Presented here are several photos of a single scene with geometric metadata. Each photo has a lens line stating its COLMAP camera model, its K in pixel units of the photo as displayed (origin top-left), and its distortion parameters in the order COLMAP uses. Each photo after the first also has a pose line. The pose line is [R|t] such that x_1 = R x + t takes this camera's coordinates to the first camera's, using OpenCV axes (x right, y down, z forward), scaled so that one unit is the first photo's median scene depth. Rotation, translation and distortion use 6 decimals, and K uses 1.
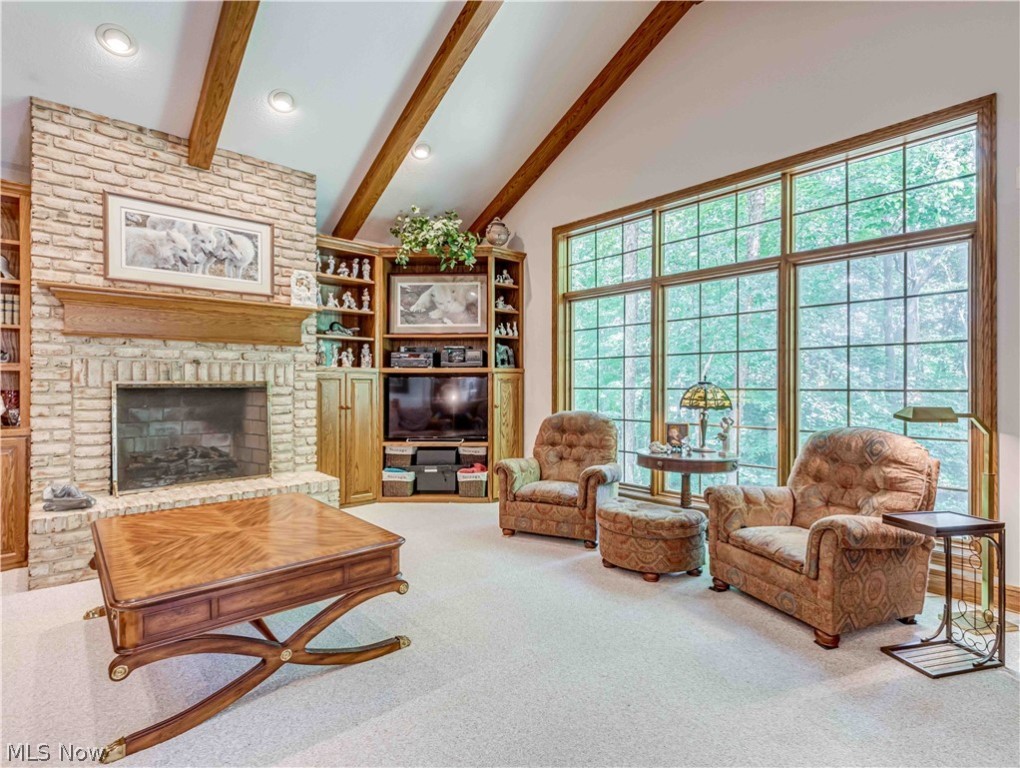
lens RADIAL K [[518.3, 0, 509.8], [0, 518.3, 386.2], [0, 0, 1]] dist [0.000892, 0.000539]
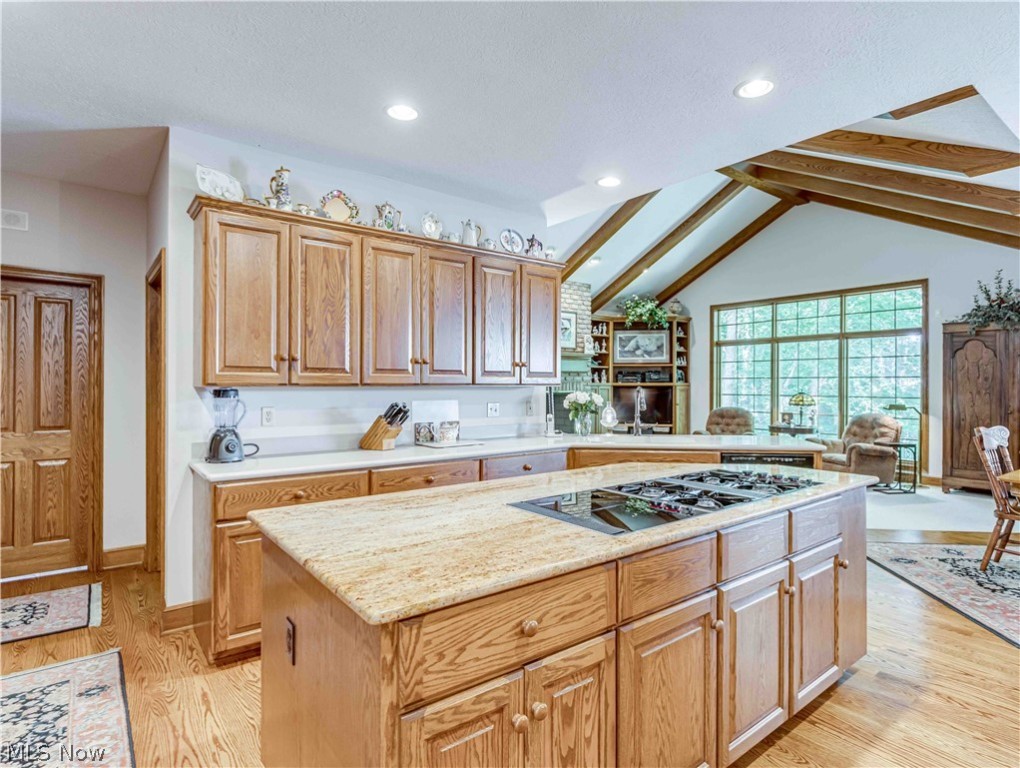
lens RADIAL K [[550.2, 0, 510.3], [0, 550.2, 383.8], [0, 0, 1]] dist [0.000037, -0.000285]
pose [[0.996412, 0.001931, -0.084619, -0.450745], [-0.002213, 0.999992, -0.003242, -0.025128], [0.084612, 0.003417, 0.996408, -0.970250]]
